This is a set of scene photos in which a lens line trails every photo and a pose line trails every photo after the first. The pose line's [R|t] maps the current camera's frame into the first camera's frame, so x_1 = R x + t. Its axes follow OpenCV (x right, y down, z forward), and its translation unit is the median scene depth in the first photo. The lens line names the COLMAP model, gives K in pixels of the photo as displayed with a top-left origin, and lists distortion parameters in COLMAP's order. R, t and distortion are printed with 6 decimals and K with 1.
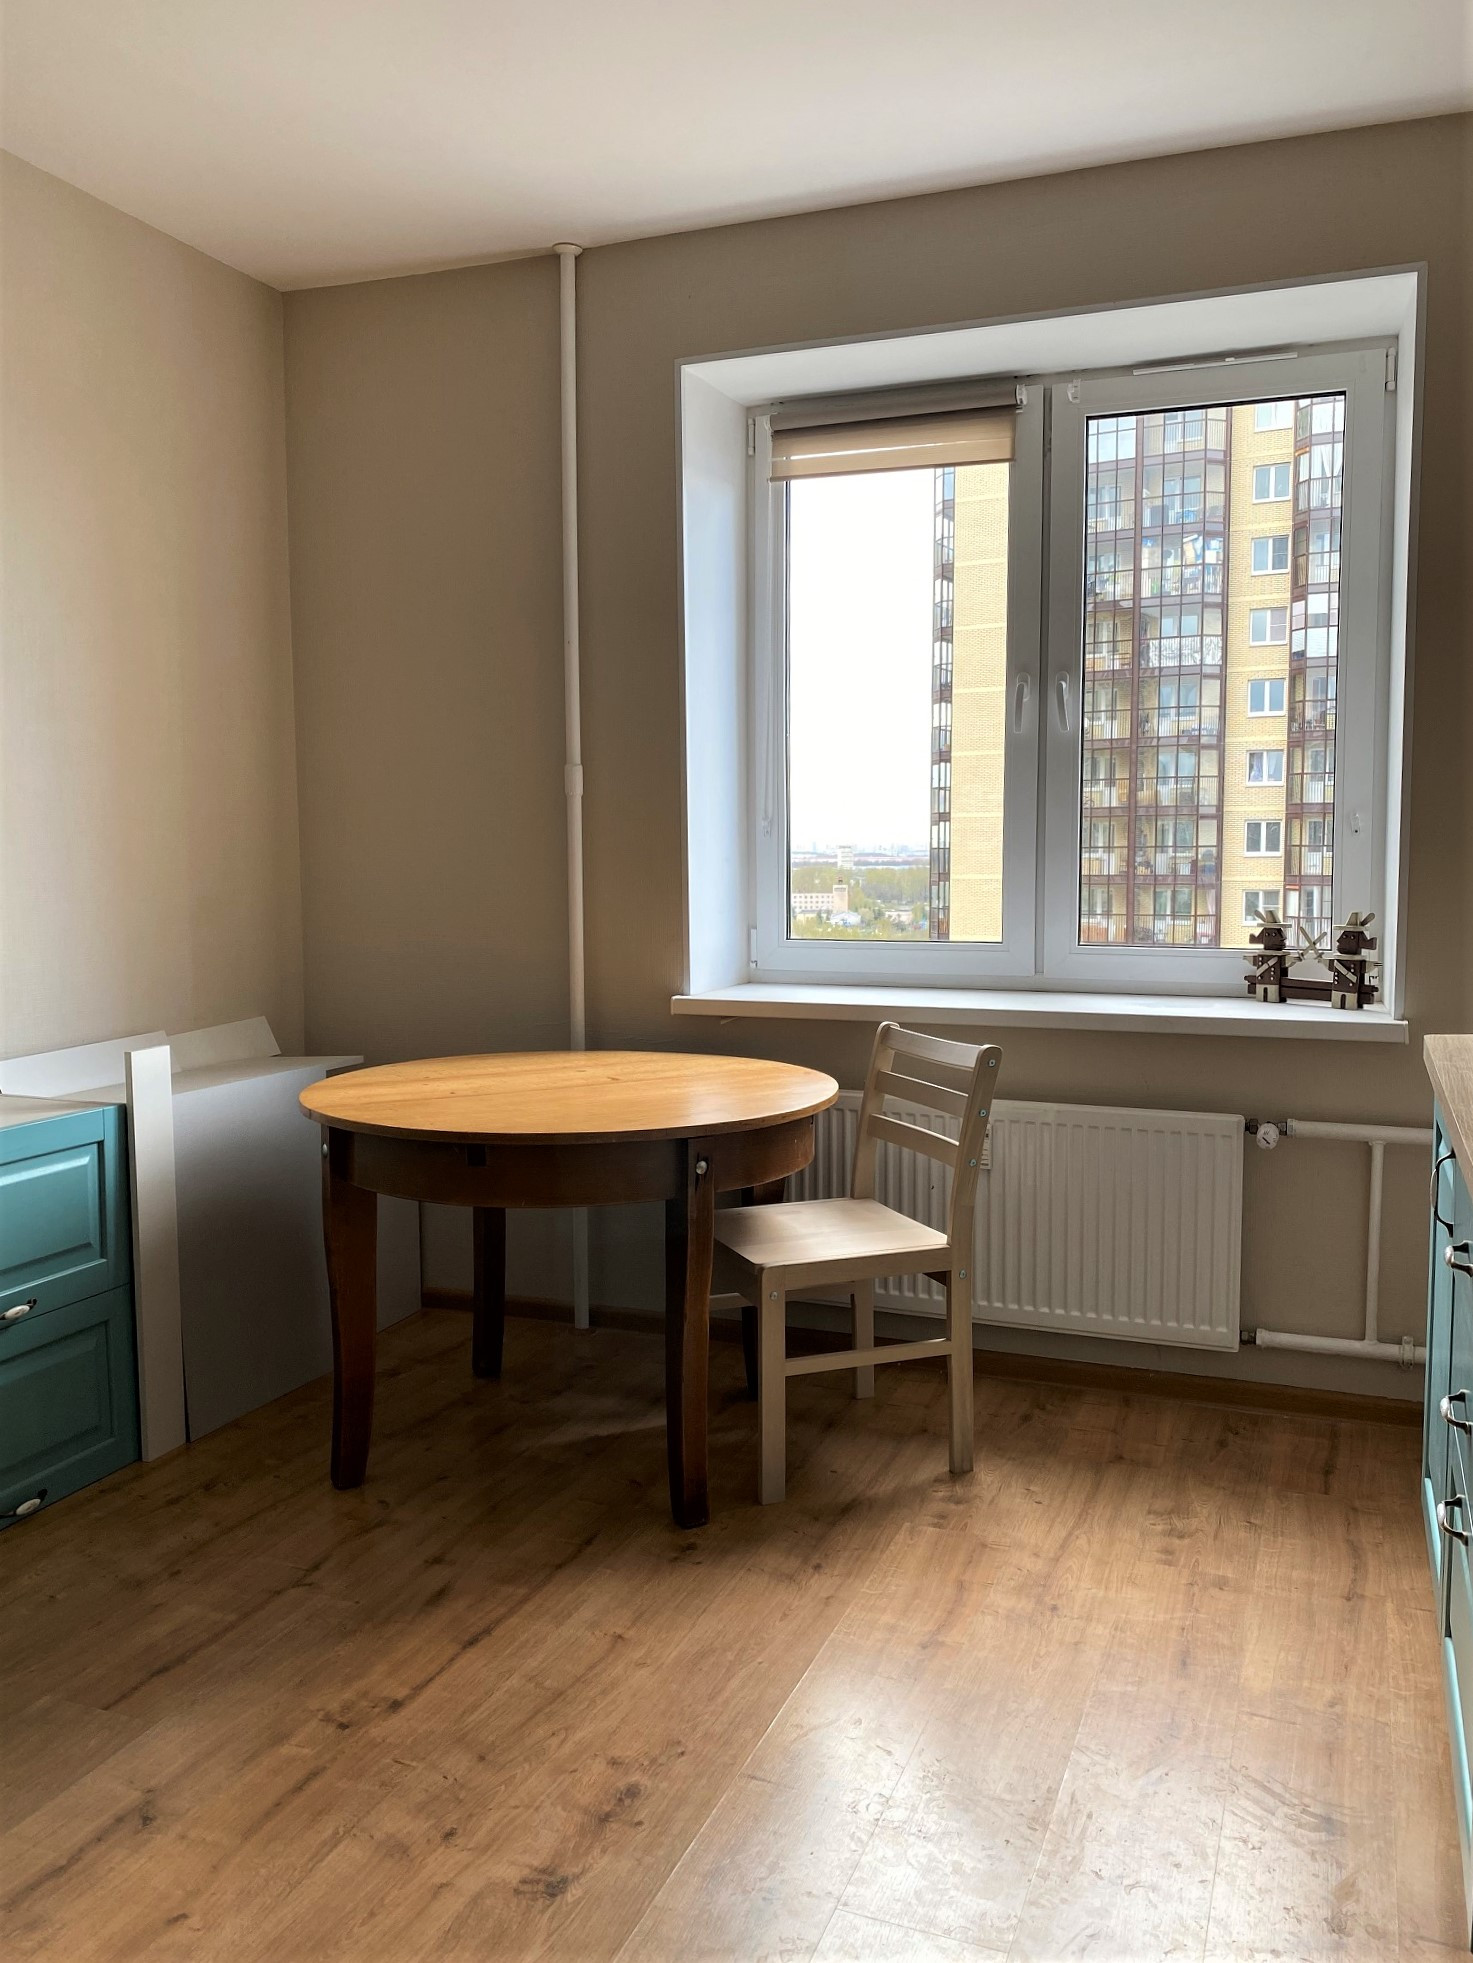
lens RADIAL K [[1520.5, 0, 668.3], [0, 1520.5, 977.8], [0, 0, 1]] dist [0.021636, -0.007651]
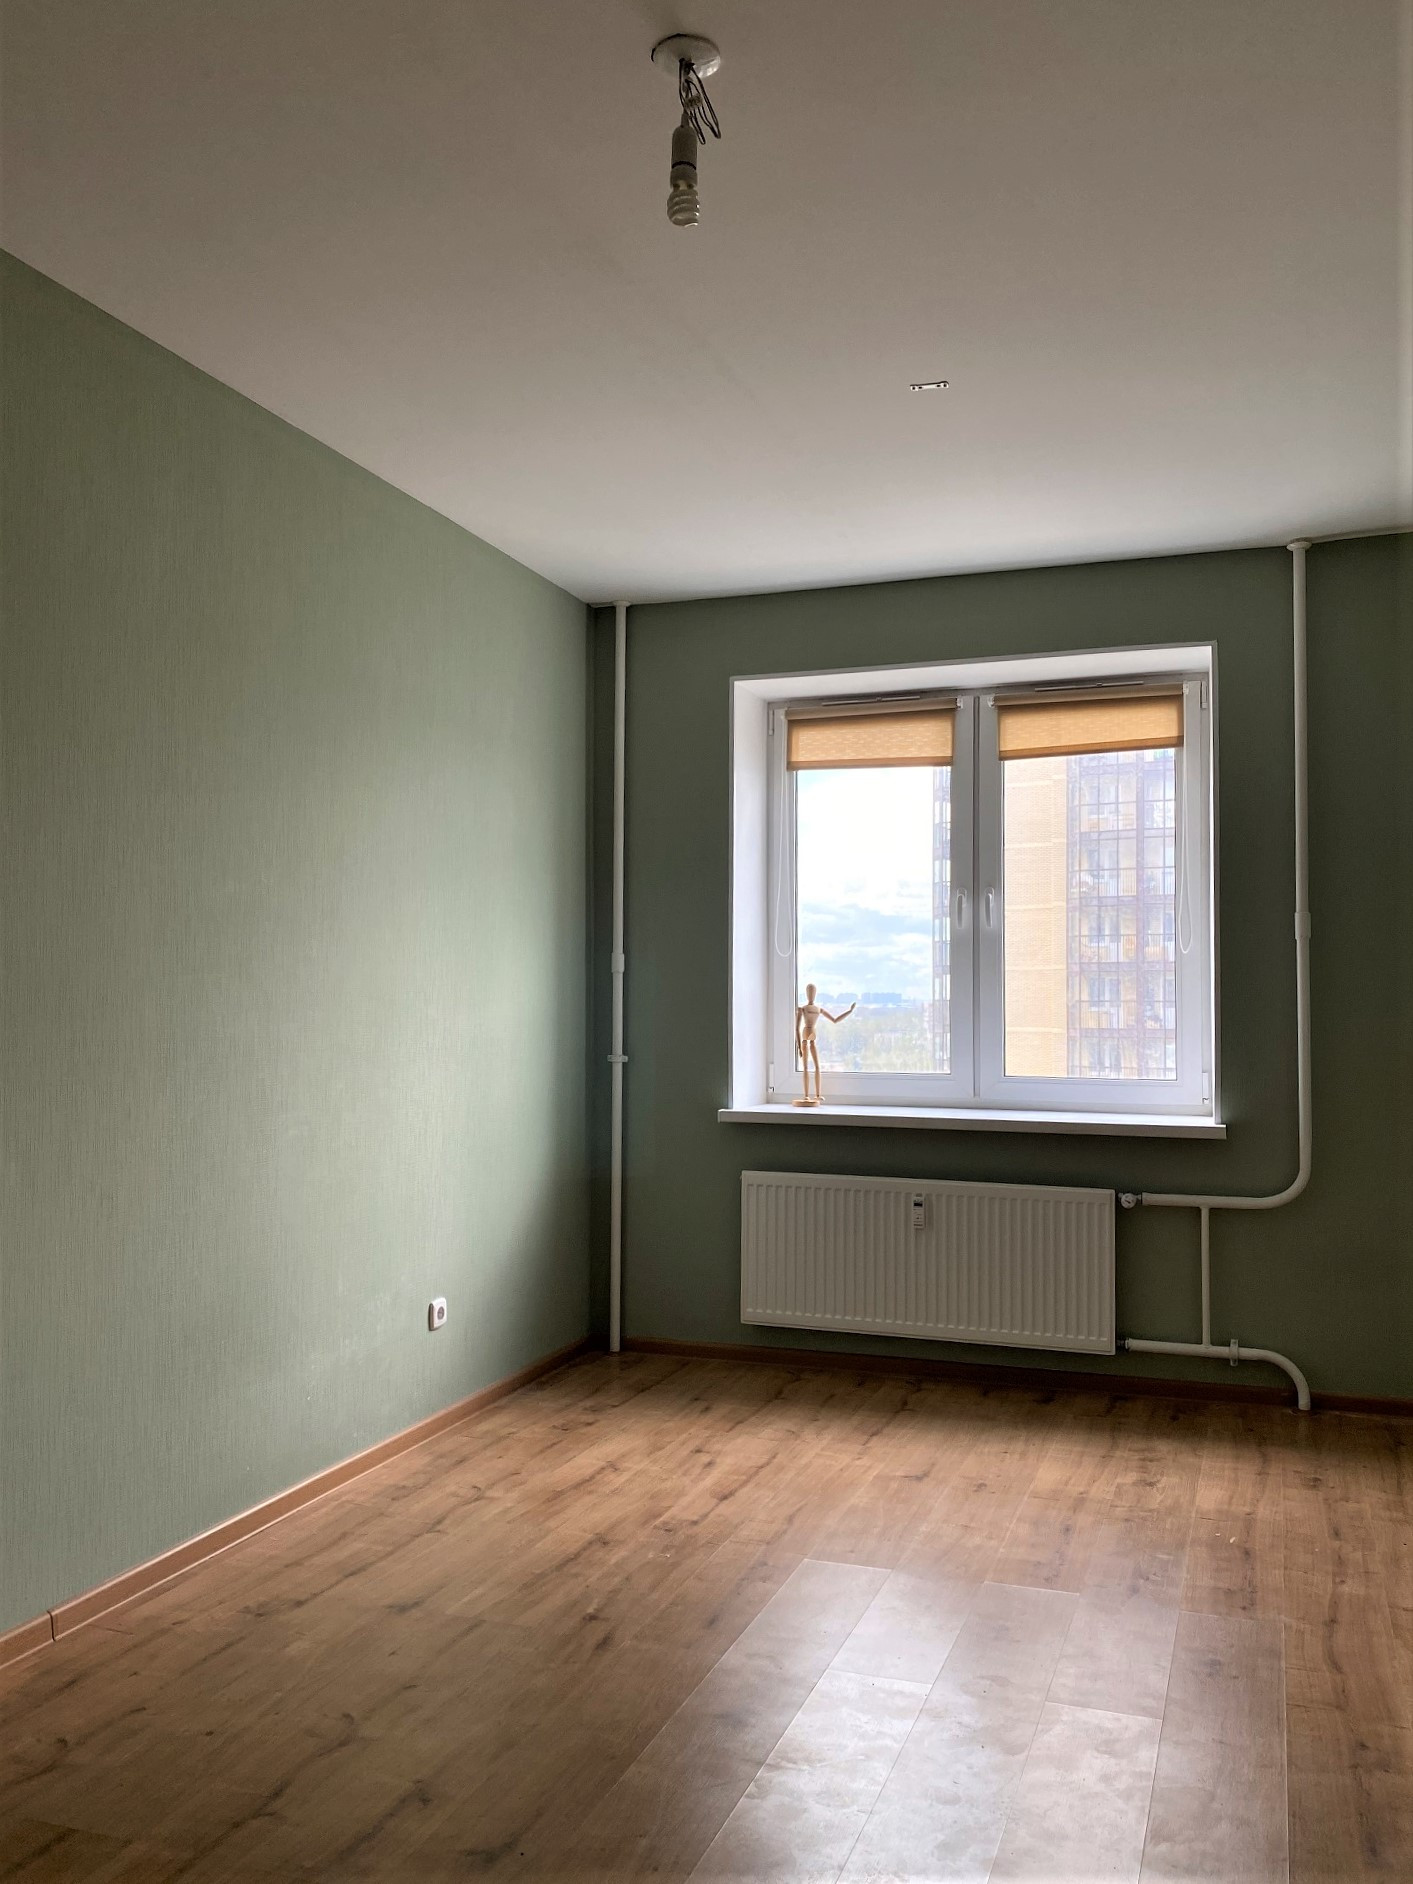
lens RADIAL K [[1559.3, 0, 701.3], [0, 1559.3, 969.9], [0, 0, 1]] dist [0.077020, -0.122396]
pose [[0.999871, 0.000853, 0.016036, -0.043260], [0.000838, 0.994451, -0.105196, 0.034163], [-0.016037, 0.105196, 0.994322, -0.473719]]
